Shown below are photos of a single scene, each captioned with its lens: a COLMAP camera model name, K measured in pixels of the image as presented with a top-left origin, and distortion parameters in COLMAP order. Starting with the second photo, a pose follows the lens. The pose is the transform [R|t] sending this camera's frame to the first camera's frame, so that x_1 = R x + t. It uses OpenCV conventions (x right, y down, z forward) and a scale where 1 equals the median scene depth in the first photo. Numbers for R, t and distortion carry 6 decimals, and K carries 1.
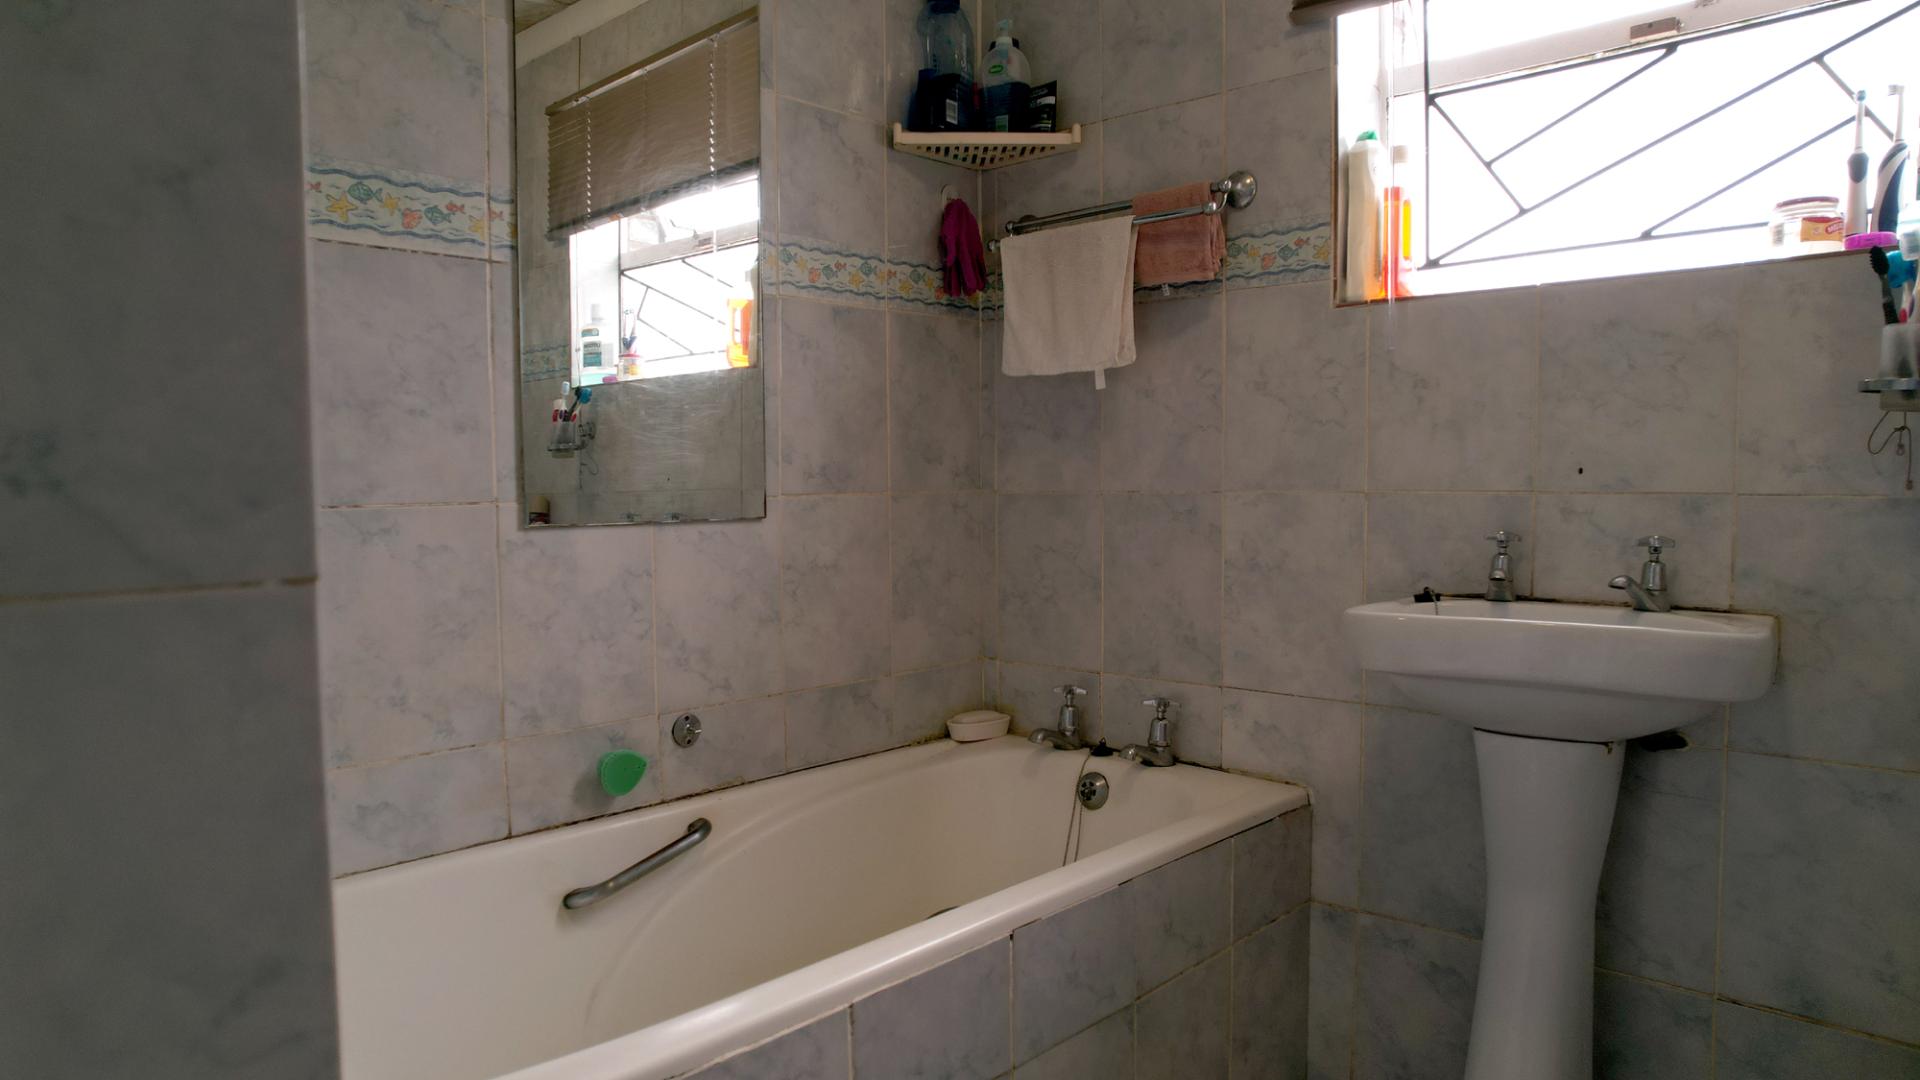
lens RADIAL K [[1224.5, 0, 960.0], [0, 1224.5, 540.0], [0, 0, 1]] dist [-0.083033, 0.072130]
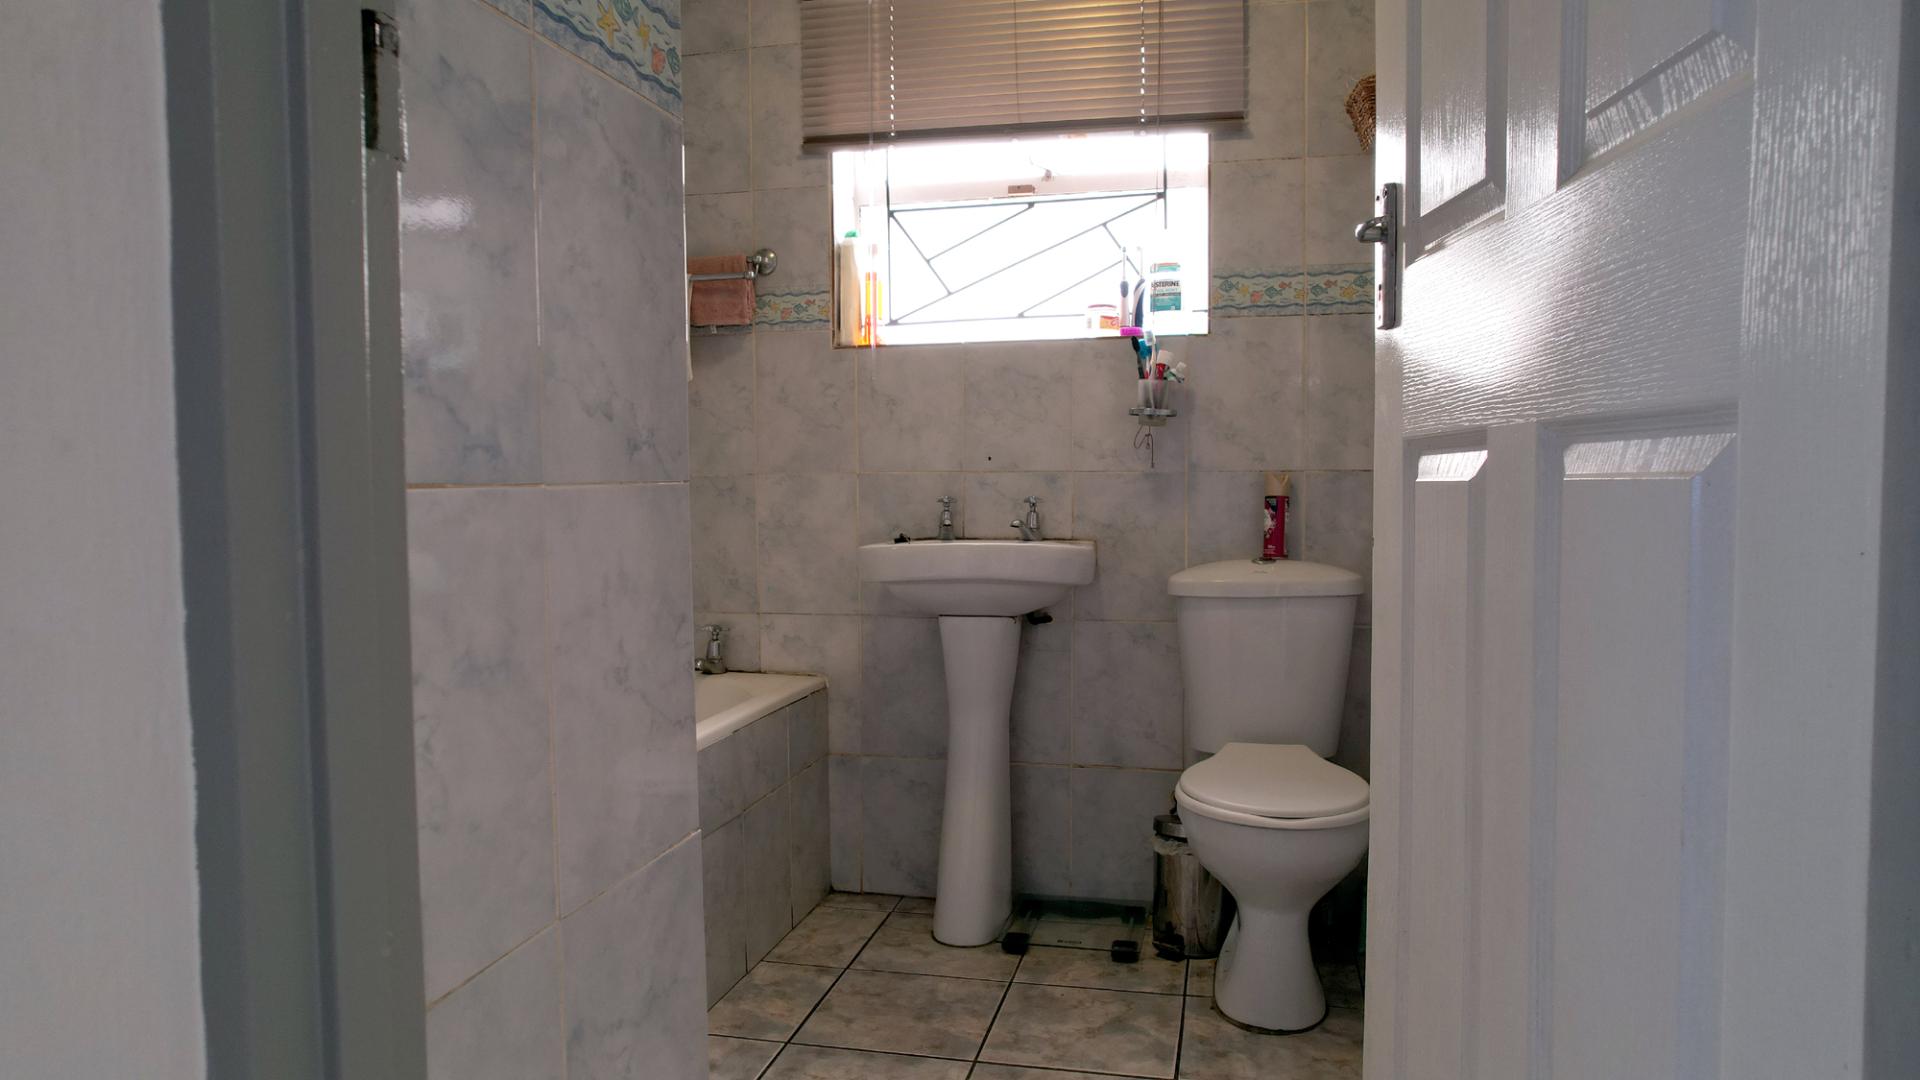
lens RADIAL K [[1224.5, 0, 960.0], [0, 1224.5, 540.0], [0, 0, 1]] dist [-0.083033, 0.072130]
pose [[0.873117, -0.027214, 0.486751, -0.310533], [0.028293, 0.999586, 0.005135, 0.040999], [-0.486690, 0.009288, 0.873525, -0.403174]]
